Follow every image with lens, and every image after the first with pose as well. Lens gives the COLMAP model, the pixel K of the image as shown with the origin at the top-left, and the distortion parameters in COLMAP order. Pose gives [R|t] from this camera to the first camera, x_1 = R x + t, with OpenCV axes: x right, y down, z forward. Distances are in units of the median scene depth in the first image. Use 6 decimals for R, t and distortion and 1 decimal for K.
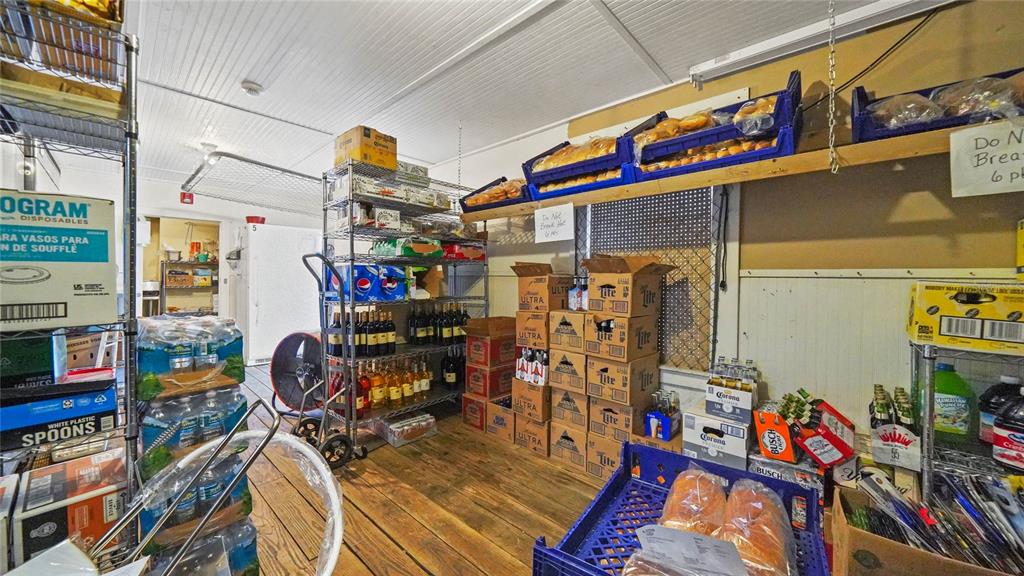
lens RADIAL K [[364.9, 0, 514.5], [0, 364.9, 277.8], [0, 0, 1]] dist [-0.002937, -0.000679]
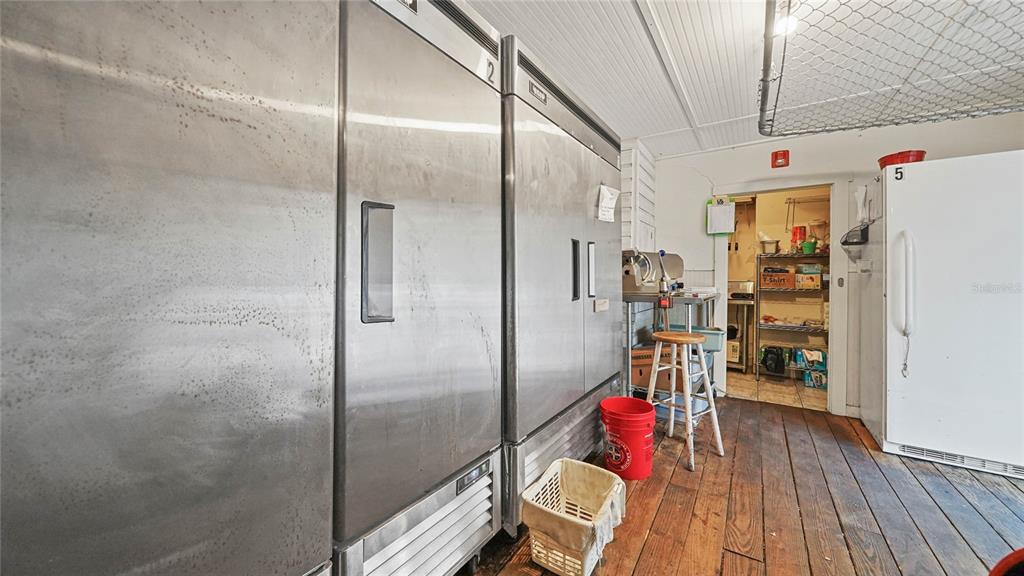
lens RADIAL K [[364.9, 0, 514.0], [0, 364.9, 276.9], [0, 0, 1]] dist [-0.002937, -0.000679]
pose [[0.141973, -0.003042, -0.989866, -0.291891], [-0.002892, 0.999990, -0.003487, 0.004213], [0.989866, 0.003357, 0.141962, 0.401944]]
